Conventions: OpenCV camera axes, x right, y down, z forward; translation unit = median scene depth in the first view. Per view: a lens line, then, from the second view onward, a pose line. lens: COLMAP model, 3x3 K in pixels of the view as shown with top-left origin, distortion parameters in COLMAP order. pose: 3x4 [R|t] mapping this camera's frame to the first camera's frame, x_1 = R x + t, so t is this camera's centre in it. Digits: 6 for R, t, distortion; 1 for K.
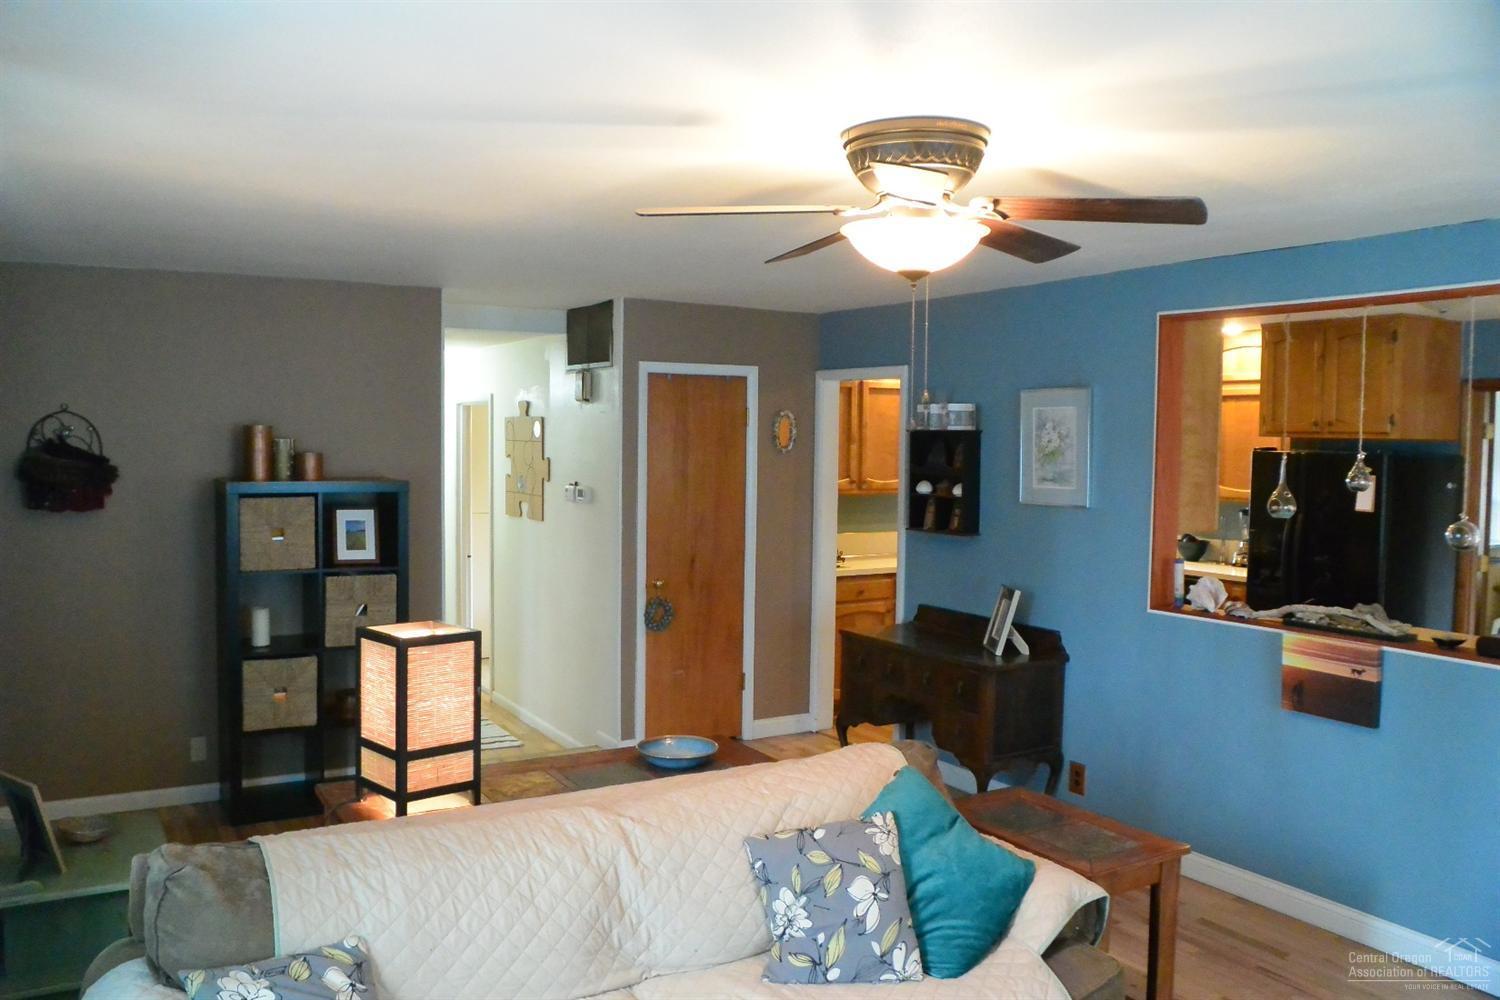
lens RADIAL K [[1172.1, 0, 712.9], [0, 1172.1, 497.0], [0, 0, 1]] dist [-0.110902, 0.052128]
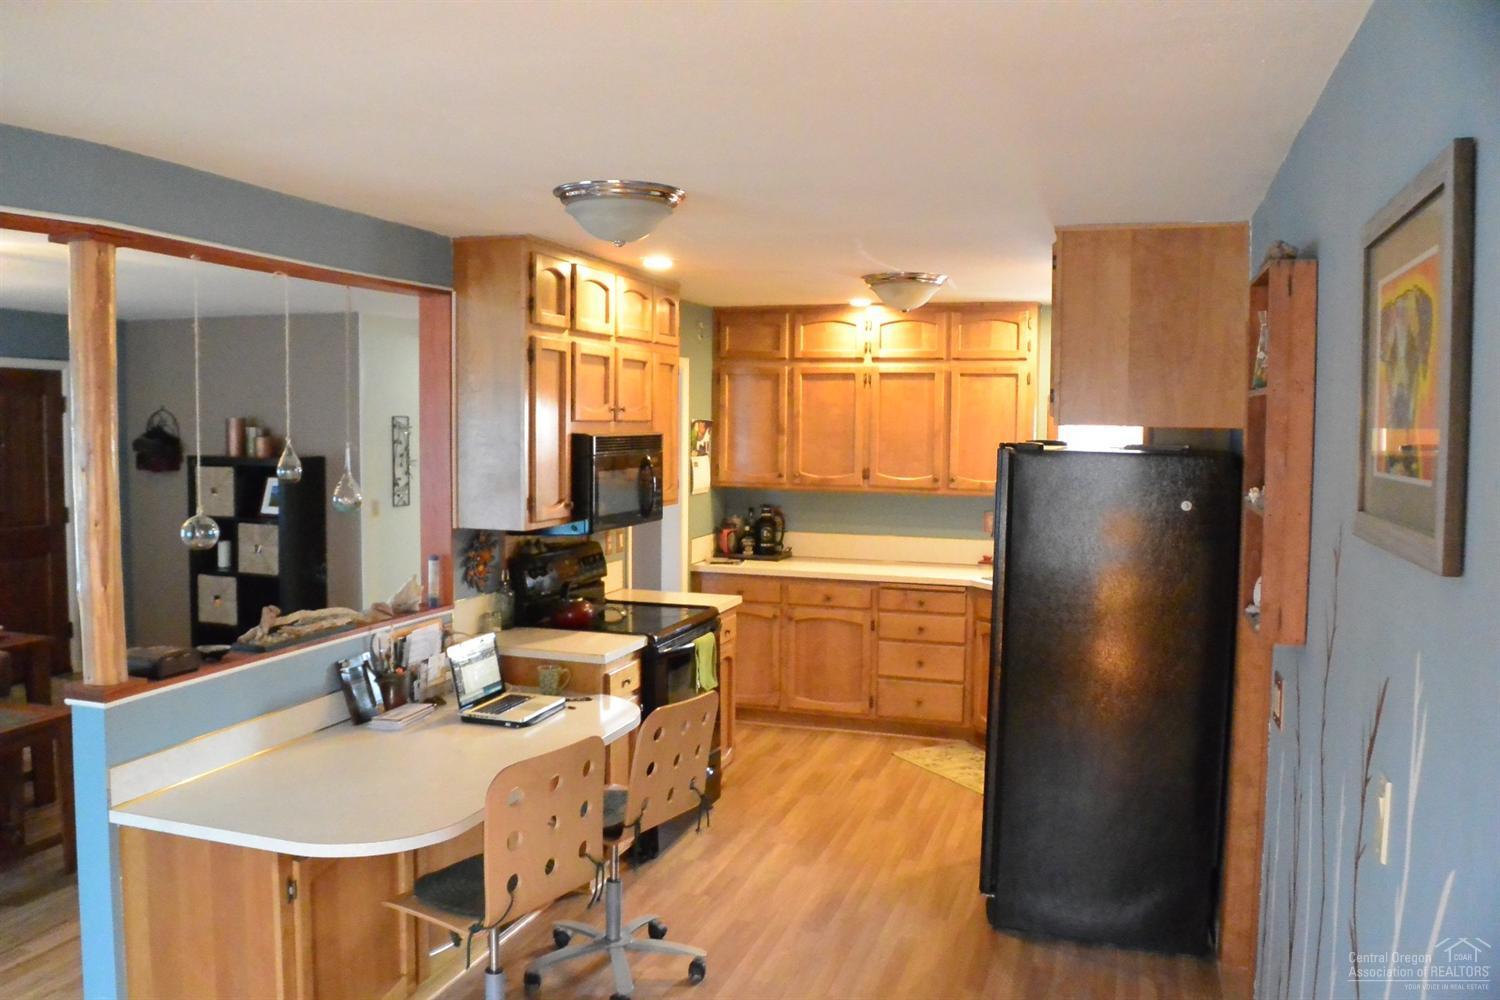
lens RADIAL K [[1172.1, 0, 743.8], [0, 1172.1, 499.0], [0, 0, 1]] dist [-0.110902, 0.052128]
pose [[0.662857, 0.045820, -0.747343, 1.178770], [-0.043010, 0.998808, 0.023090, -0.022004], [0.747510, 0.016838, 0.664037, 0.532091]]
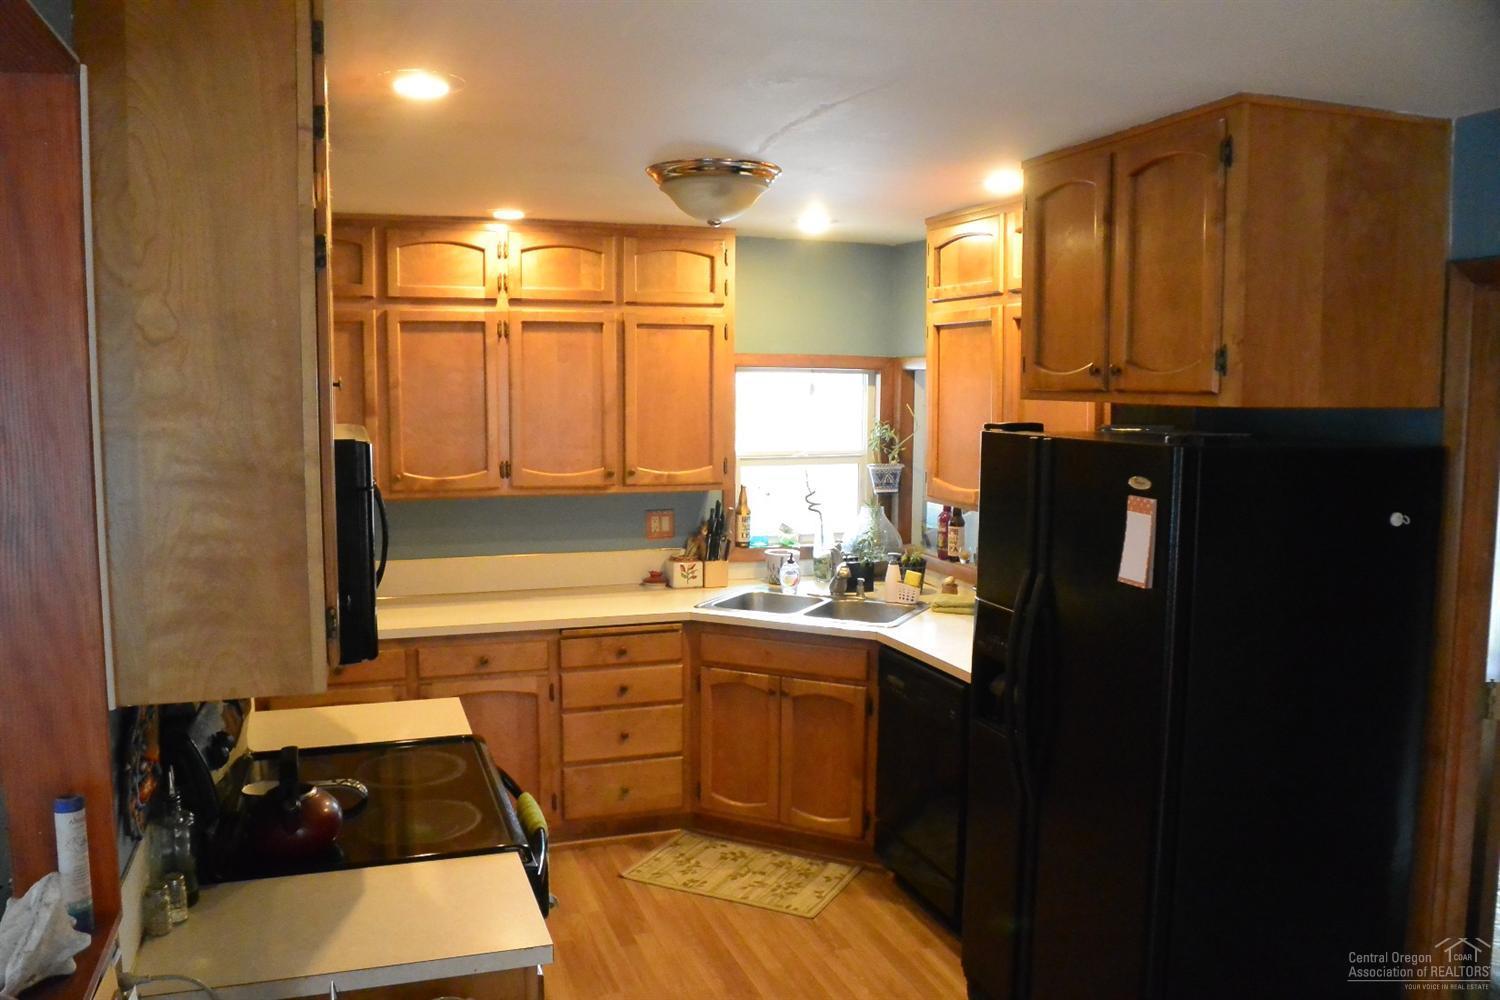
lens RADIAL K [[1172.1, 0, 738.3], [0, 1172.1, 498.5], [0, 0, 1]] dist [-0.110902, 0.052128]
pose [[0.979061, 0.009444, -0.203350, 0.622107], [-0.000513, 0.999035, 0.043928, -0.044210], [0.203569, -0.042904, 0.978120, 0.675784]]
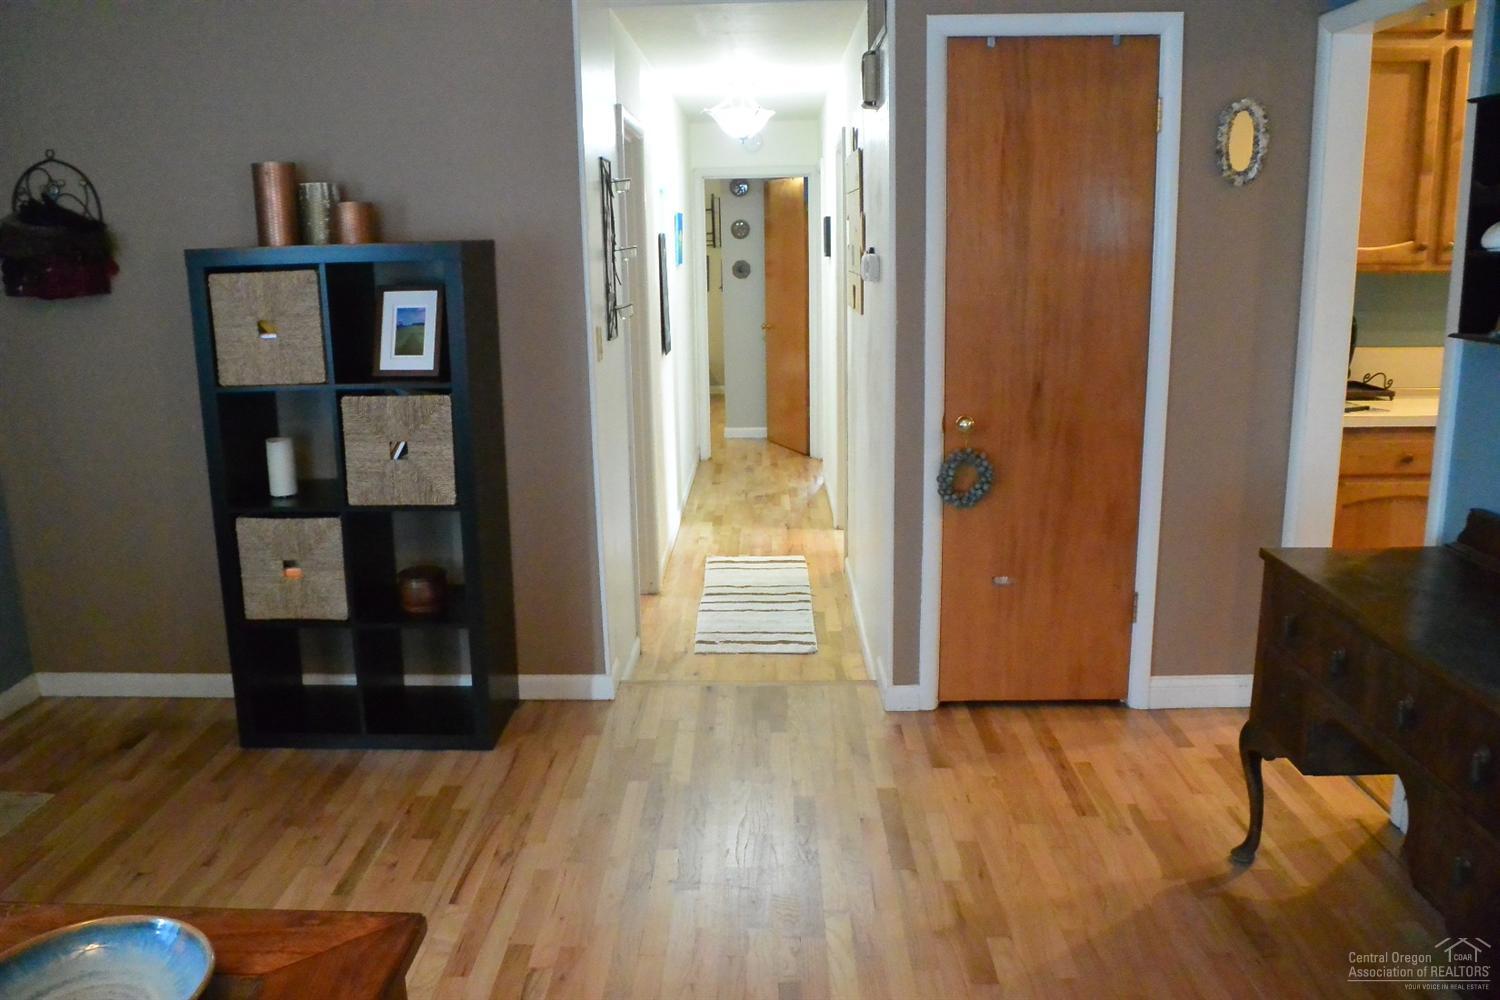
lens RADIAL K [[1172.1, 0, 727.5], [0, 1172.1, 497.1], [0, 0, 1]] dist [-0.110902, 0.052128]
pose [[0.850218, 0.085240, -0.519484, 0.187675], [0.002452, 0.986152, 0.165827, 0.018630], [0.526425, -0.142262, 0.838235, 0.582990]]
